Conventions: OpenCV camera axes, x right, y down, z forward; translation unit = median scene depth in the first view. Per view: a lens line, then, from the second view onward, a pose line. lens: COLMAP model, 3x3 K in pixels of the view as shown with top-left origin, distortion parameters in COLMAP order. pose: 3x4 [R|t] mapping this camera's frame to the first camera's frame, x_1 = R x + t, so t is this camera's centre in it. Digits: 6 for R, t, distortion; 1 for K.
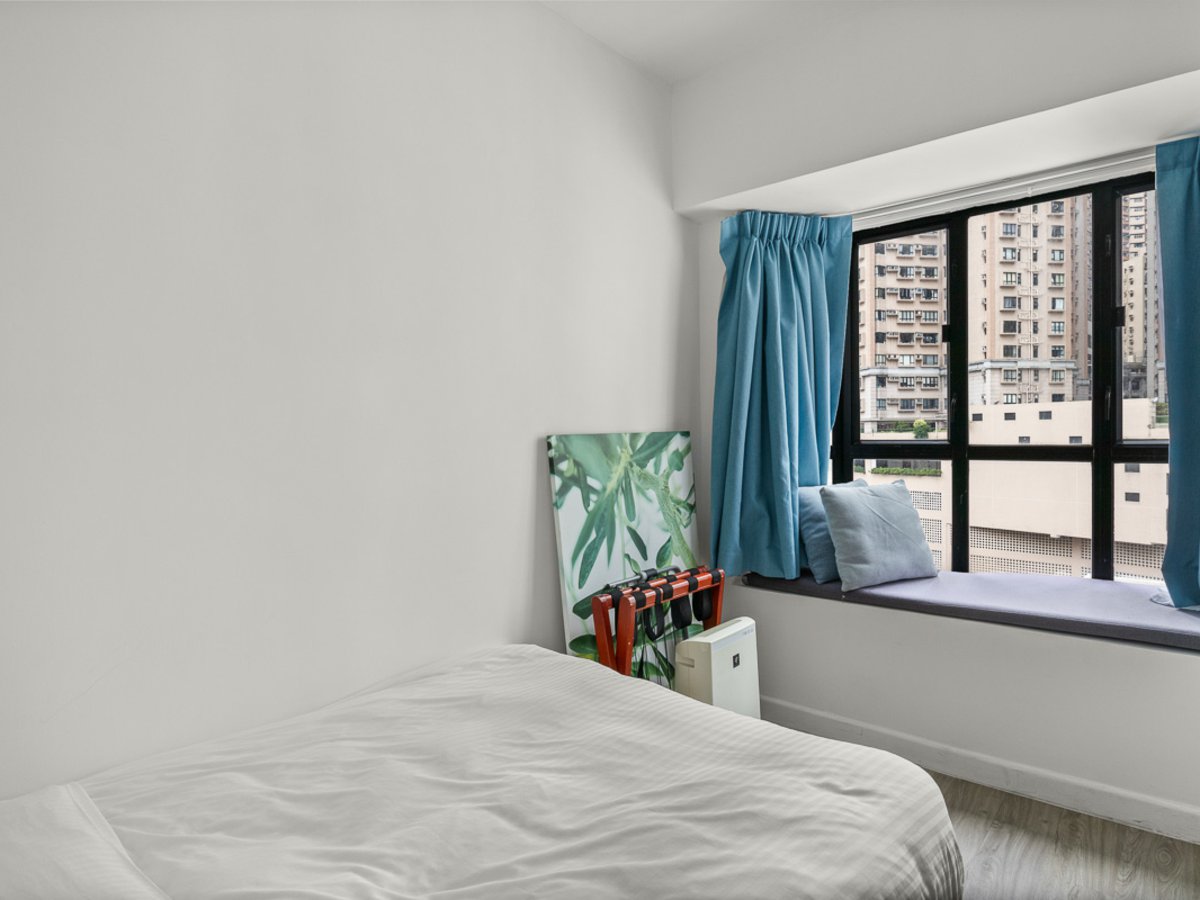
lens RADIAL K [[695.0, 0, 599.3], [0, 695.0, 426.4], [0, 0, 1]] dist [0.000541, 0.000134]
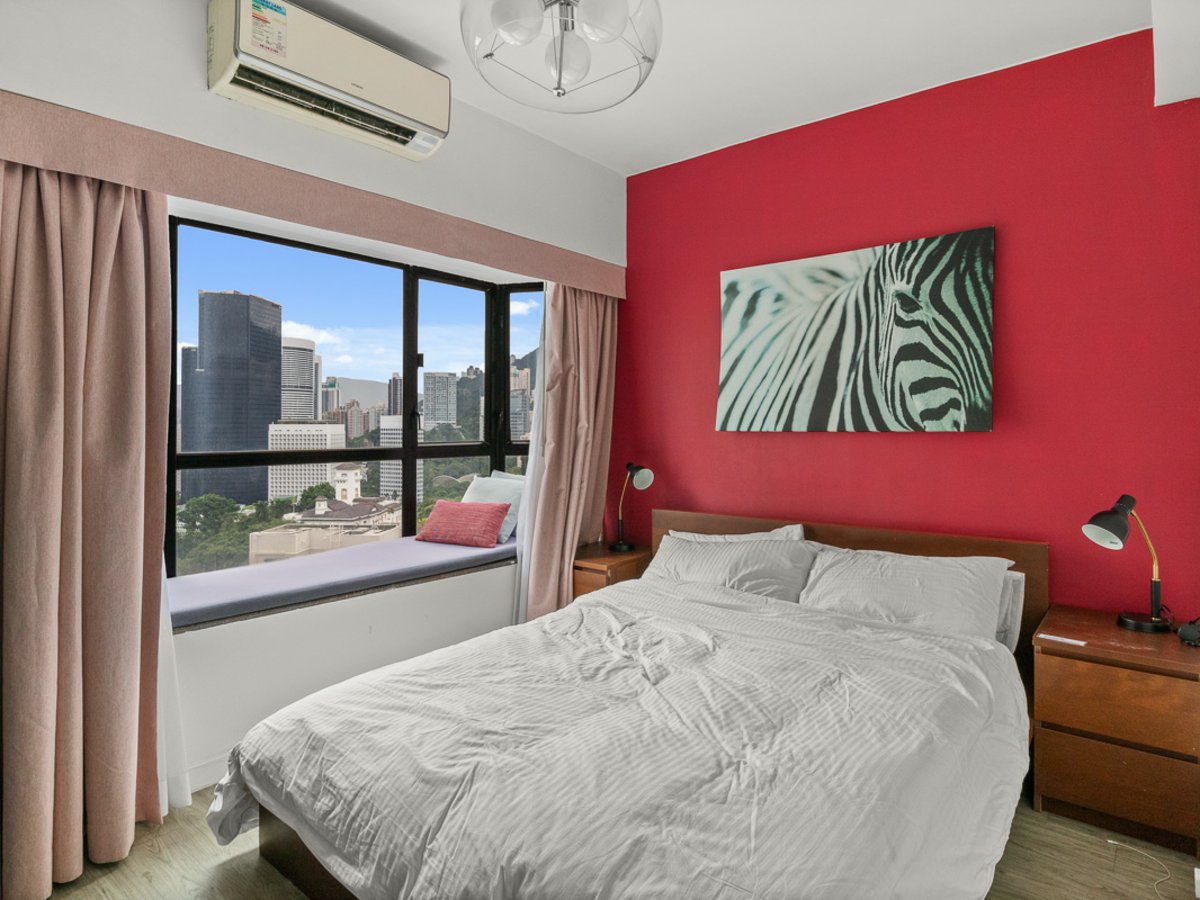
lens RADIAL K [[695.0, 0, 599.3], [0, 695.0, 426.4], [0, 0, 1]] dist [0.000541, 0.000134]
pose [[-0.024337, 0.013413, 0.999614, -0.805105], [-0.003235, 0.999904, -0.013496, 0.003065], [-0.999699, -0.003562, -0.024291, 0.723214]]
